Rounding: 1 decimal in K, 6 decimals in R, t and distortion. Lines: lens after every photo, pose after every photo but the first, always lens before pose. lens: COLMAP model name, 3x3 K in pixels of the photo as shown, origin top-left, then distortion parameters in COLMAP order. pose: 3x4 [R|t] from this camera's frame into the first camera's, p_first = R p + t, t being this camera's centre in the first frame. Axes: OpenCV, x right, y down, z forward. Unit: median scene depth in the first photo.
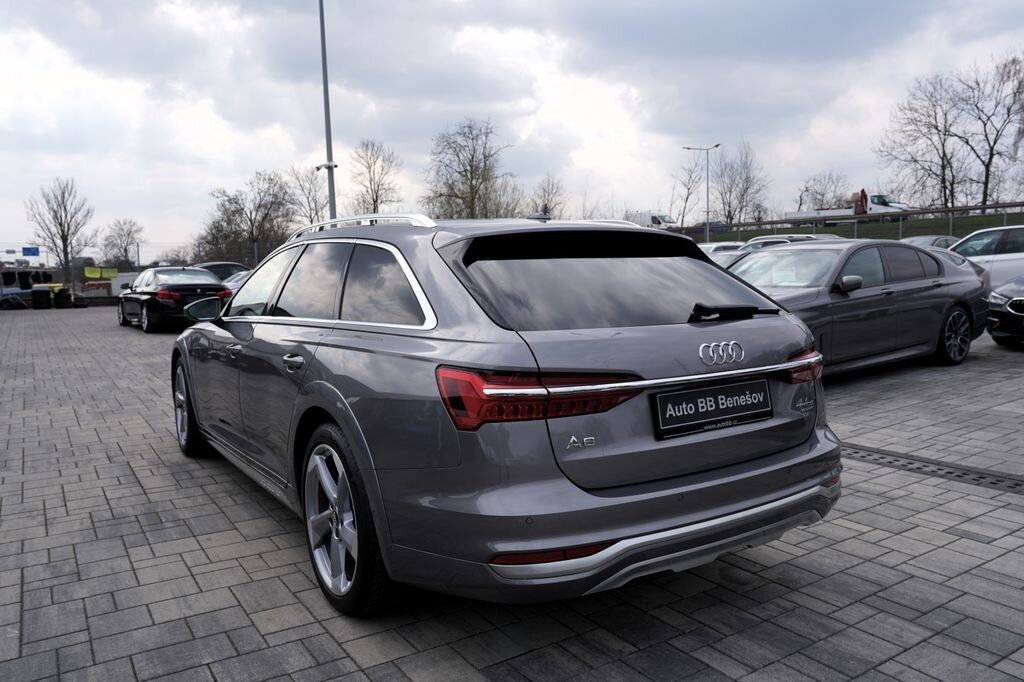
lens RADIAL K [[748.2, 0, 531.0], [0, 748.2, 337.8], [0, 0, 1]] dist [-0.058573, 0.030860]
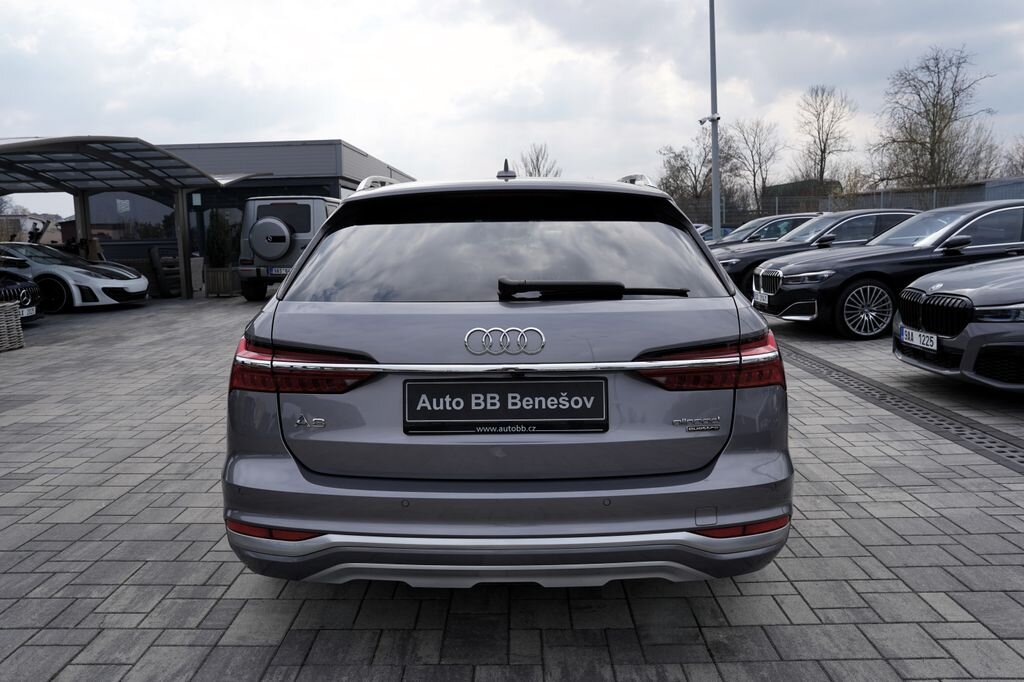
lens RADIAL K [[758.3, 0, 512.9], [0, 758.3, 338.6], [0, 0, 1]] dist [-0.072014, 0.054946]
pose [[0.828152, 0.078491, -0.554980, 0.582376], [-0.046014, 0.996325, 0.072248, -0.033773], [0.558611, -0.034295, 0.828720, 0.262711]]
